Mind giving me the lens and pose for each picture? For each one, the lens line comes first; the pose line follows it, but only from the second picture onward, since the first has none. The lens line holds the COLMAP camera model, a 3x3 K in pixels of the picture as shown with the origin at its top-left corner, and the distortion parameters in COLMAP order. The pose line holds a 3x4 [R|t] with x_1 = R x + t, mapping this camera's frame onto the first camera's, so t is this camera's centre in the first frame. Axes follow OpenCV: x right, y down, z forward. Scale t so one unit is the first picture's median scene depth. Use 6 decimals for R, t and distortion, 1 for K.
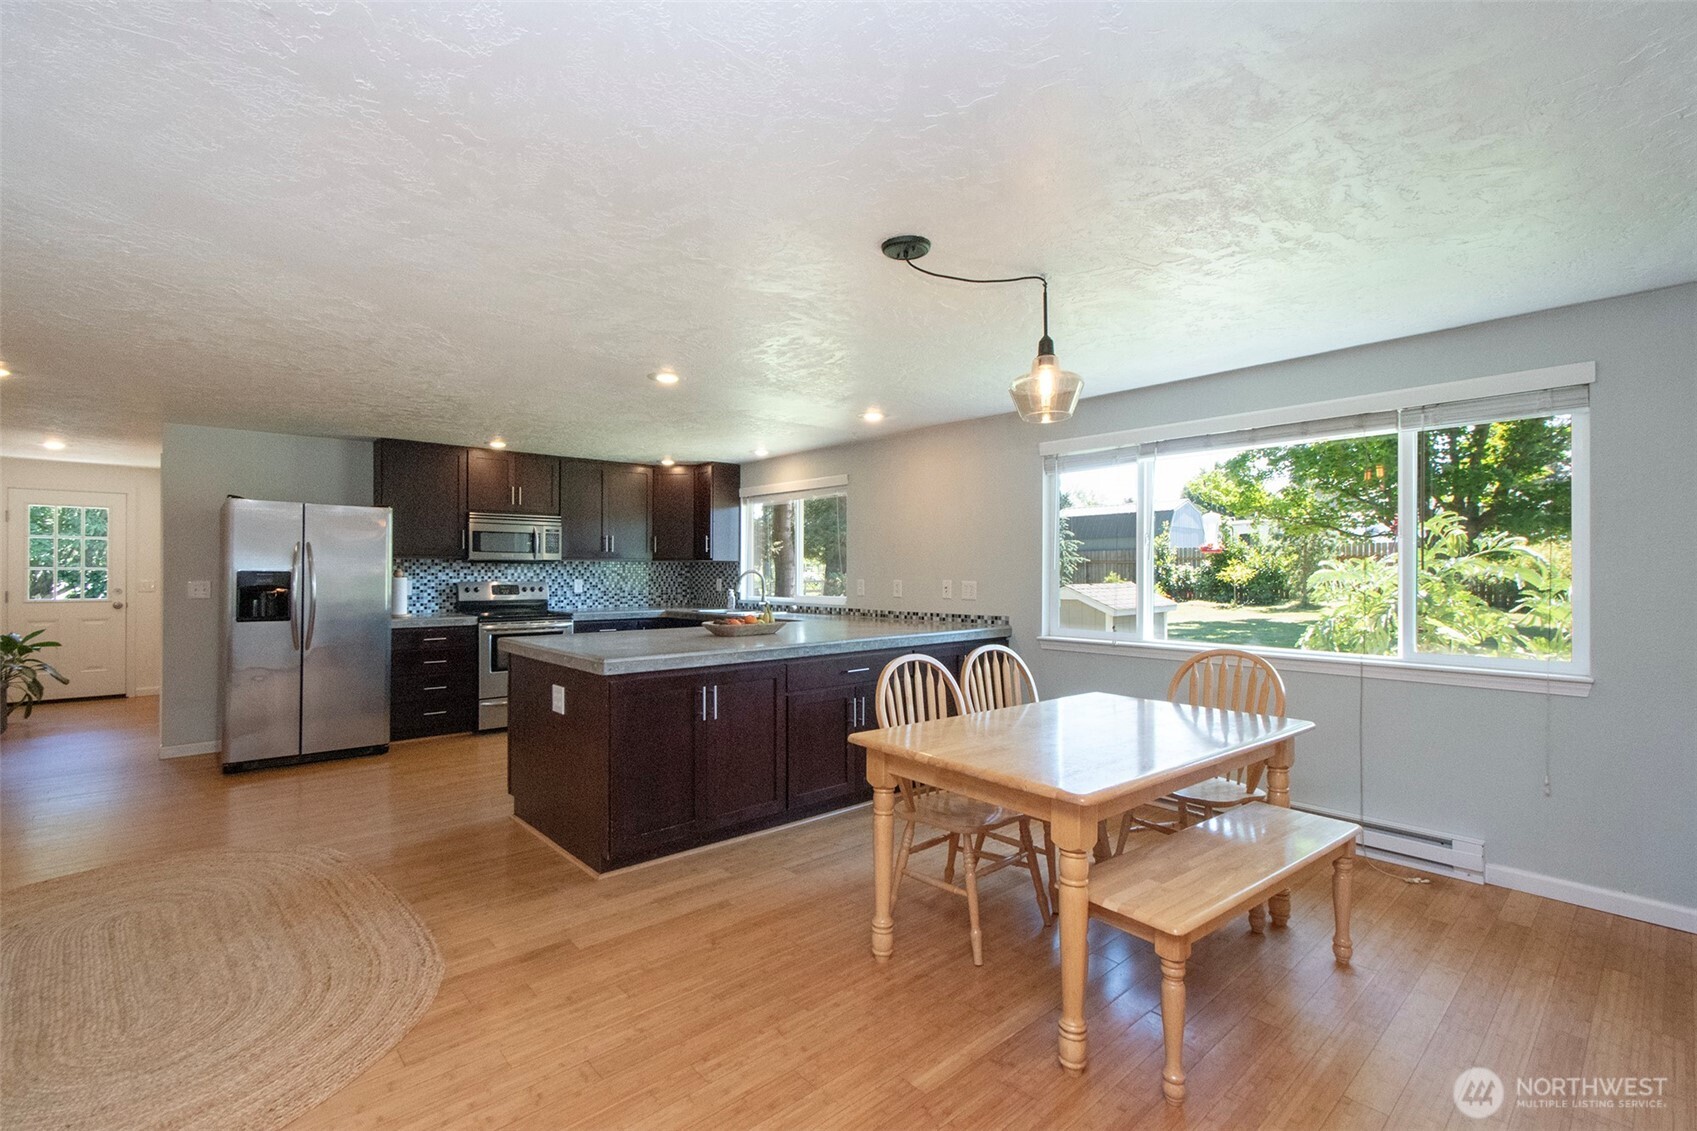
lens RADIAL K [[753.5, 0, 821.1], [0, 753.5, 567.5], [0, 0, 1]] dist [0.004824, -0.002822]
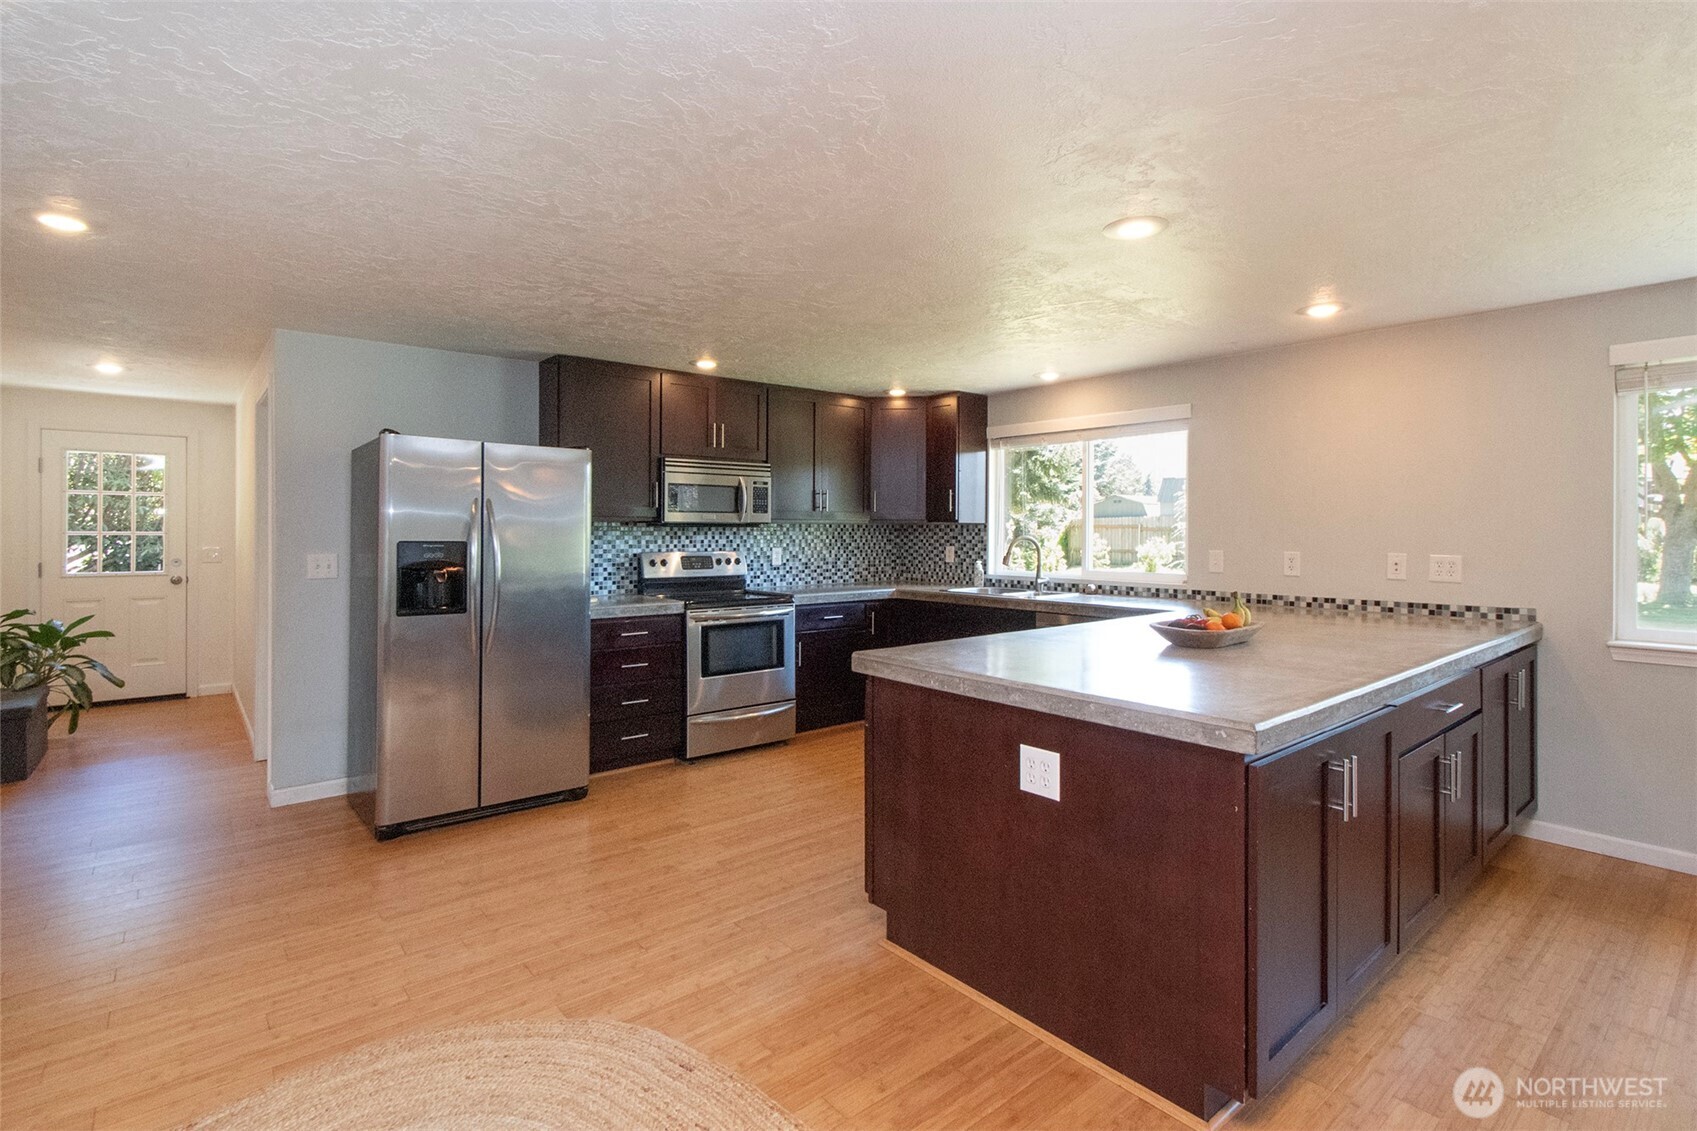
lens RADIAL K [[808.9, 0, 842.4], [0, 808.9, 531.5], [0, 0, 1]] dist [-0.000001, -0.000525]
pose [[0.999794, -0.000345, -0.020303, -0.269453], [0.000481, 0.999978, 0.006682, -0.006547], [0.020301, -0.006691, 0.999772, 0.212655]]
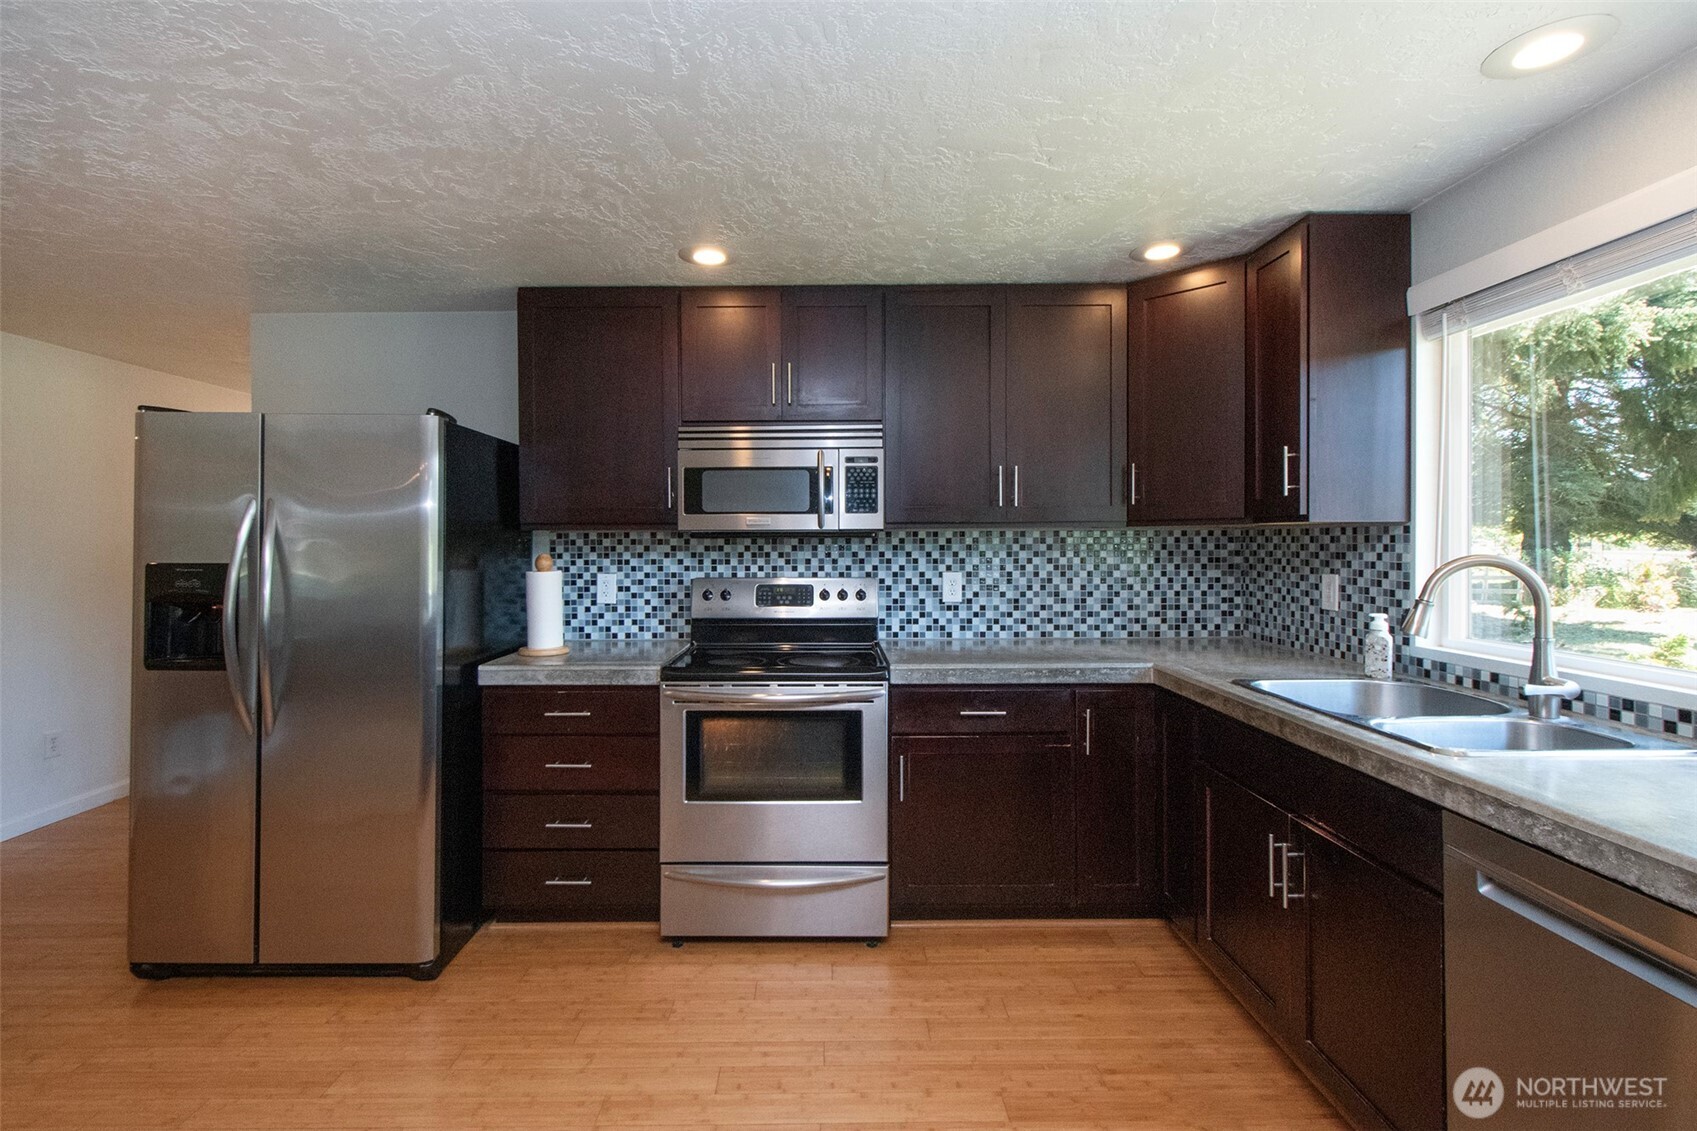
lens RADIAL K [[753.5, 0, 832.0], [0, 753.5, 549.2], [0, 0, 1]] dist [0.004824, -0.002822]
pose [[0.758826, -0.000983, -0.651293, -0.098639], [0.010232, 0.999893, 0.010412, -0.003490], [0.651214, -0.014565, 0.758755, 0.694360]]
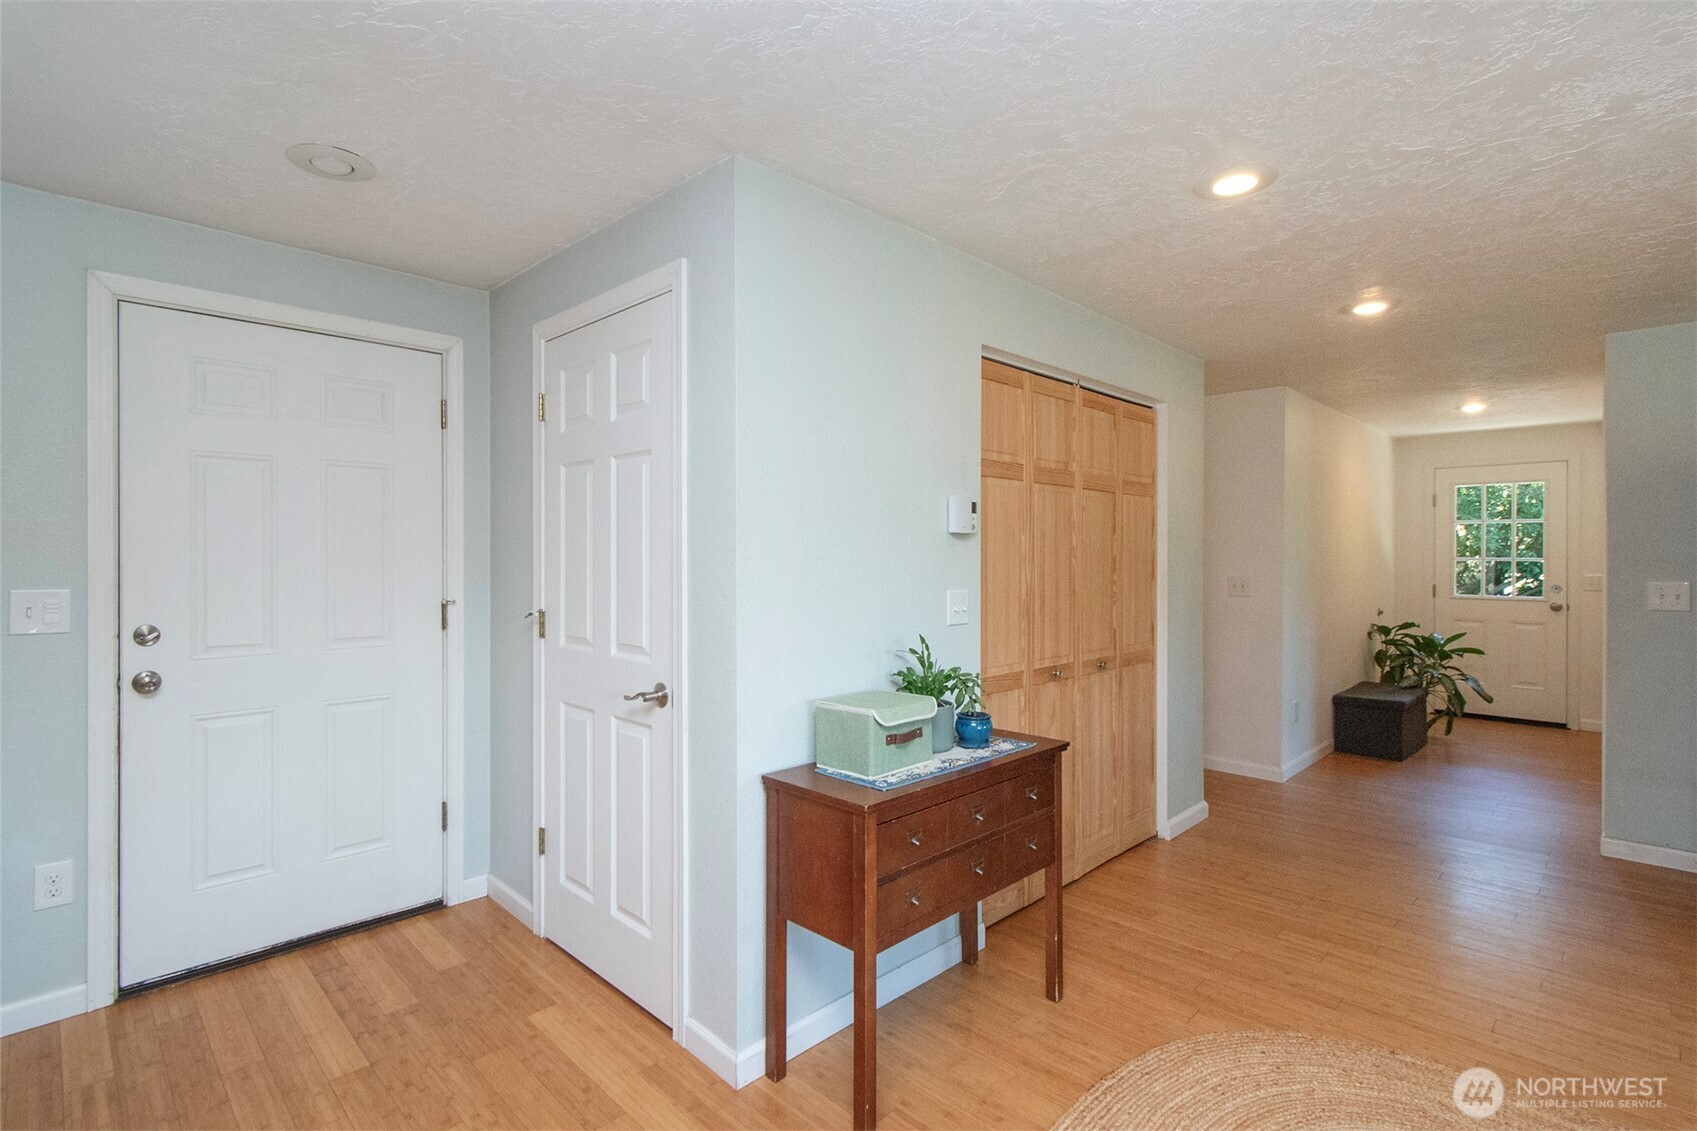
lens RADIAL K [[808.9, 0, 809.1], [0, 808.9, 556.4], [0, 0, 1]] dist [-0.000001, -0.000525]
pose [[0.056641, -0.001019, -0.998394, -0.180551], [0.001009, 0.999999, -0.000963, -0.002305], [0.998394, -0.000953, 0.056642, 0.229311]]
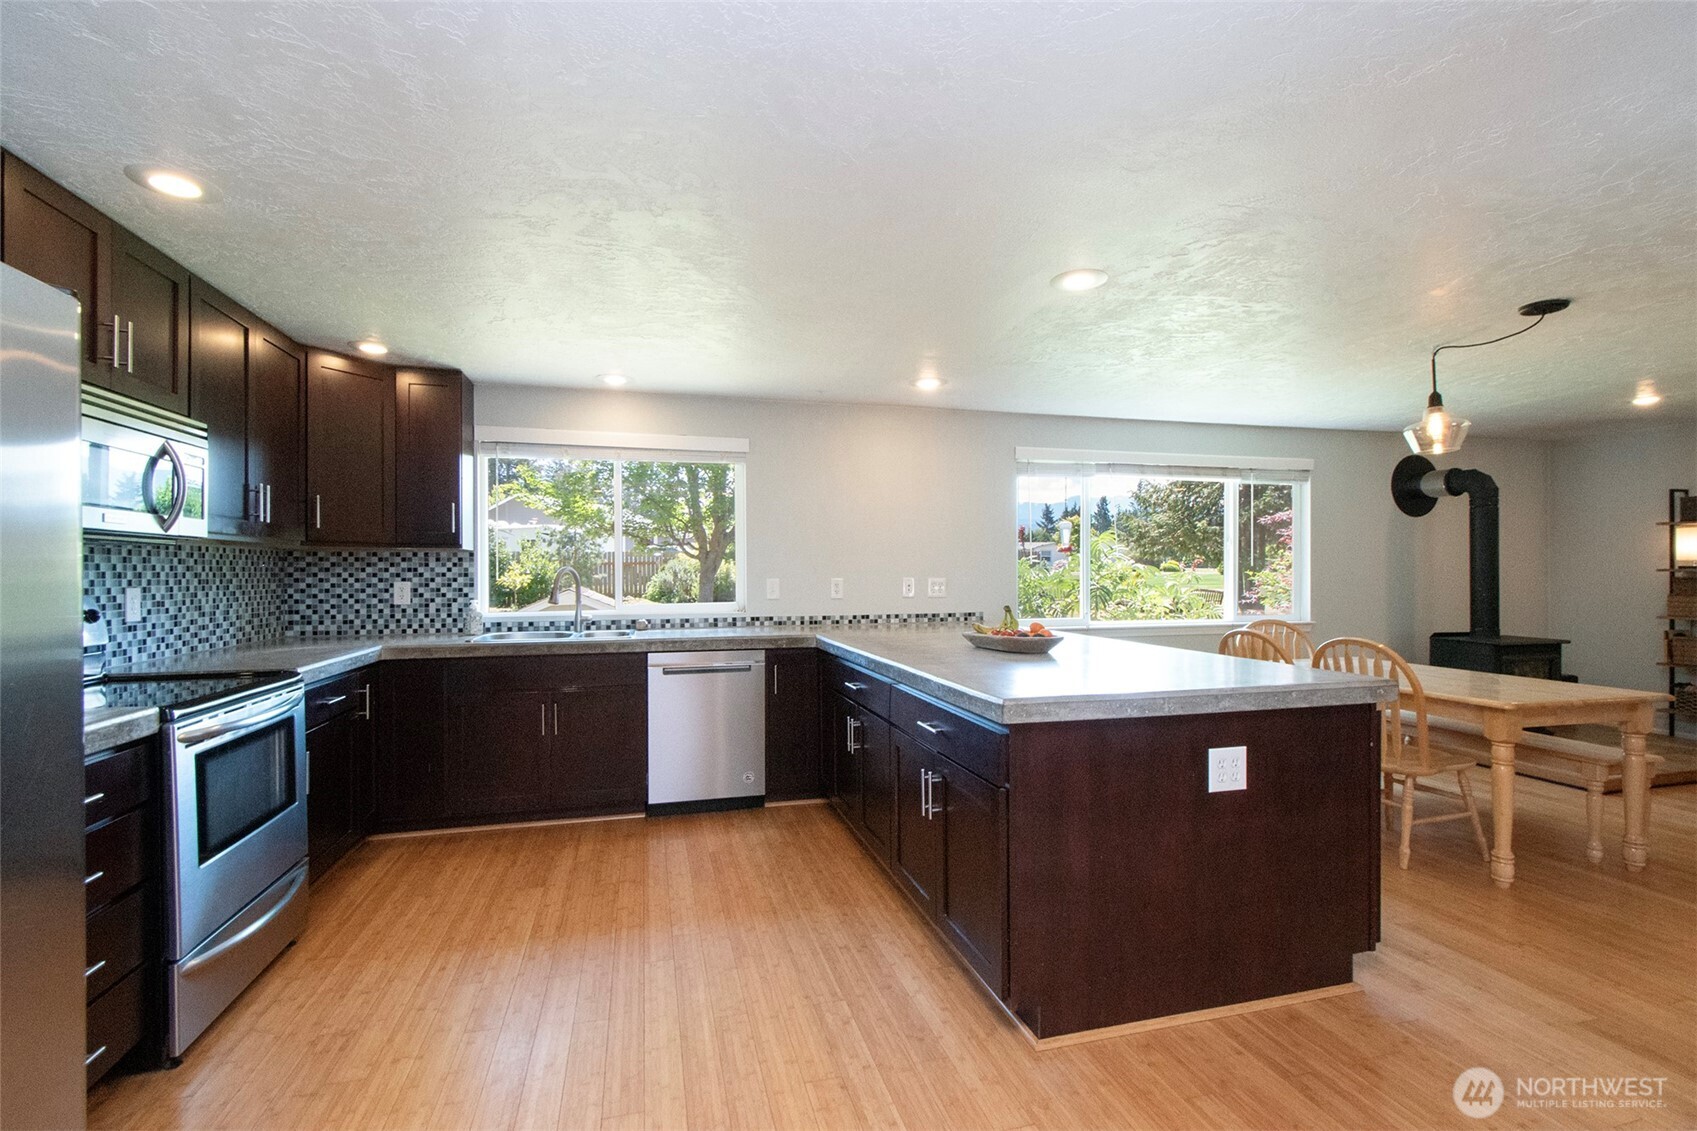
lens RADIAL K [[753.5, 0, 844.6], [0, 753.5, 576.1], [0, 0, 1]] dist [0.004824, -0.002822]
pose [[0.436079, -0.006326, 0.899886, -0.575812], [-0.001223, 0.999970, 0.007623, 0.007049], [-0.899907, -0.004424, 0.436058, 0.561116]]
